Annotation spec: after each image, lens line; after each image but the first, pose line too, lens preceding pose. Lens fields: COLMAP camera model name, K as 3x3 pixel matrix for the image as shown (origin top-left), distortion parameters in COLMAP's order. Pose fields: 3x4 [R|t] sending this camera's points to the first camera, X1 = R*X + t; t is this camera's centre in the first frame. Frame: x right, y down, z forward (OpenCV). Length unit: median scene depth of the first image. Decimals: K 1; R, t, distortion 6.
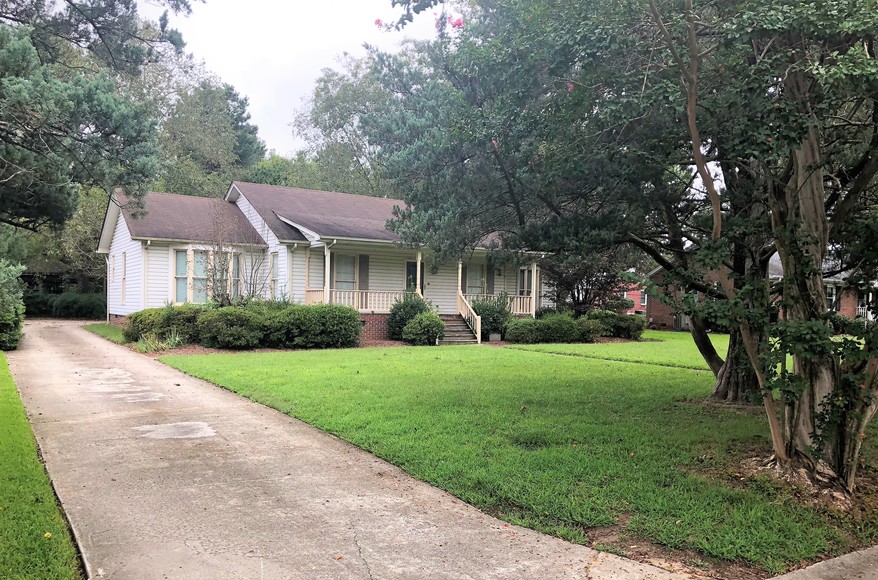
lens RADIAL K [[718.0, 0, 440.2], [0, 718.0, 294.6], [0, 0, 1]] dist [0.013360, 0.002300]
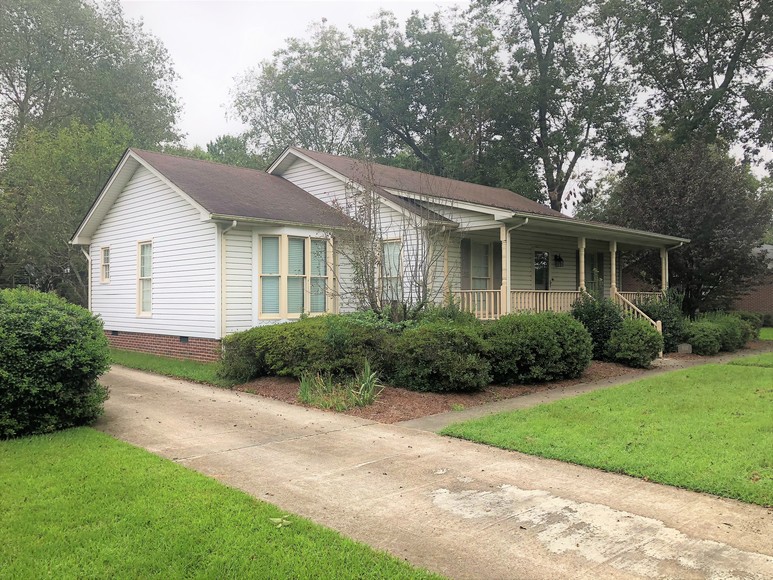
lens RADIAL K [[632.6, 0, 385.3], [0, 632.6, 289.8], [0, 0, 1]] dist [0.030713, -0.020783]
pose [[0.982207, -0.018435, 0.186896, -0.365241], [0.017364, 0.999822, 0.007363, -0.013653], [-0.186998, -0.003987, 0.982352, 0.390225]]
